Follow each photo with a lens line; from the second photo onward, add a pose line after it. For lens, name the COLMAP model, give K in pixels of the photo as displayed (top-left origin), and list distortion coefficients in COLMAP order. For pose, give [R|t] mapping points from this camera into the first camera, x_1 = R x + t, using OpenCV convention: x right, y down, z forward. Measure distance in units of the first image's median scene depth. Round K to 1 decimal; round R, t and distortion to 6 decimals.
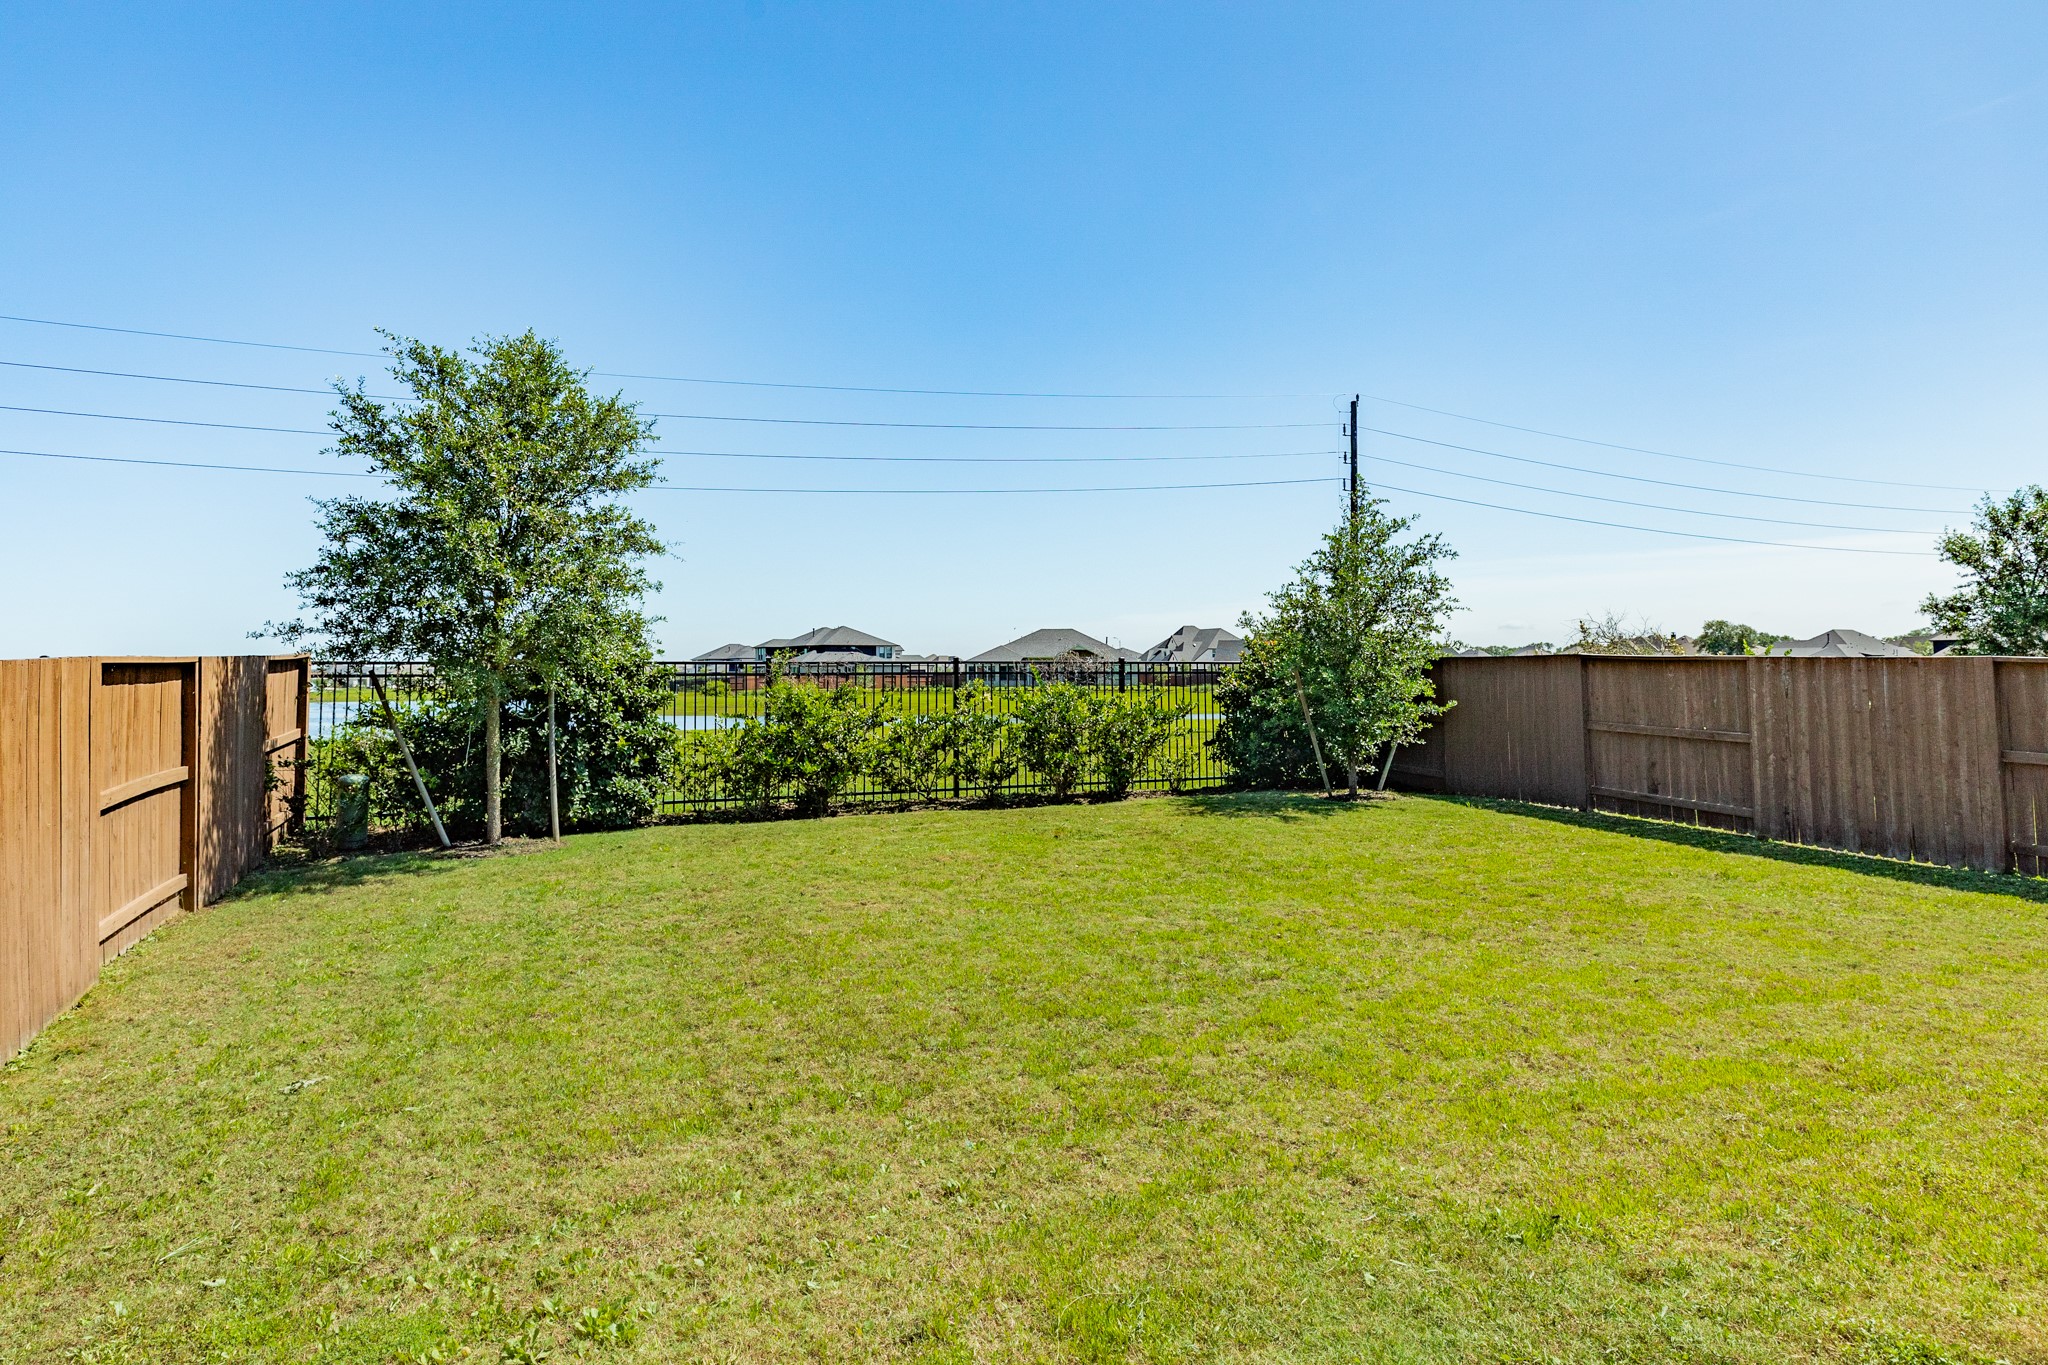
lens RADIAL K [[1158.9, 0, 1024.3], [0, 1158.9, 676.5], [0, 0, 1]] dist [0.001655, -0.000405]
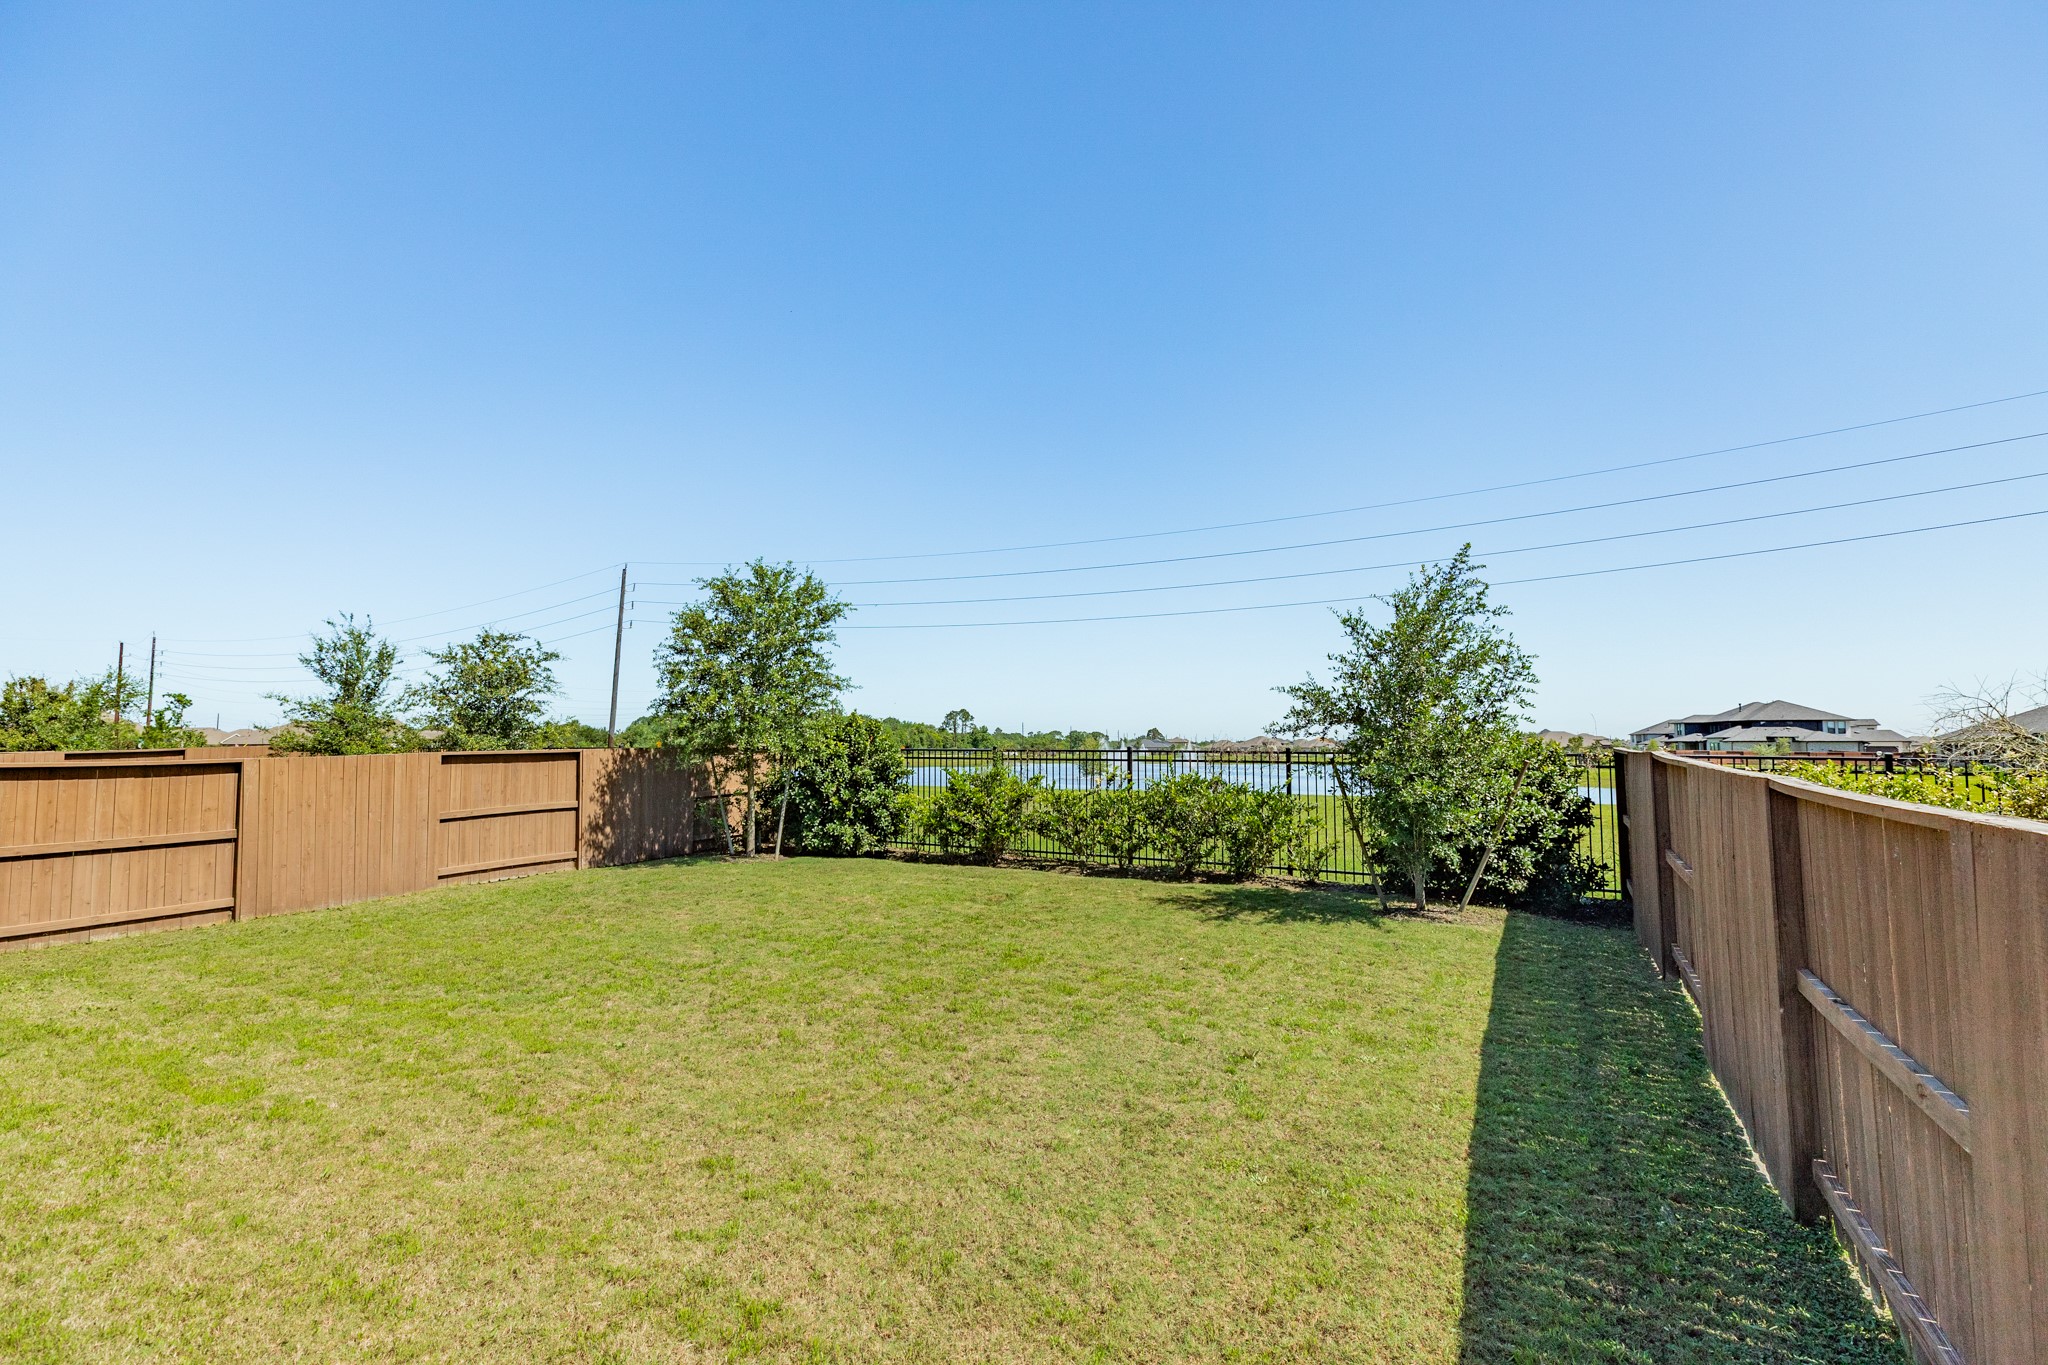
lens RADIAL K [[919.6, 0, 1029.0], [0, 919.6, 684.2], [0, 0, 1]] dist [0.005690, -0.000188]
pose [[0.631746, -0.043012, -0.773981, 0.634113], [-0.010349, 0.997902, -0.063903, -0.019220], [0.775106, 0.048380, 0.629976, 0.327708]]
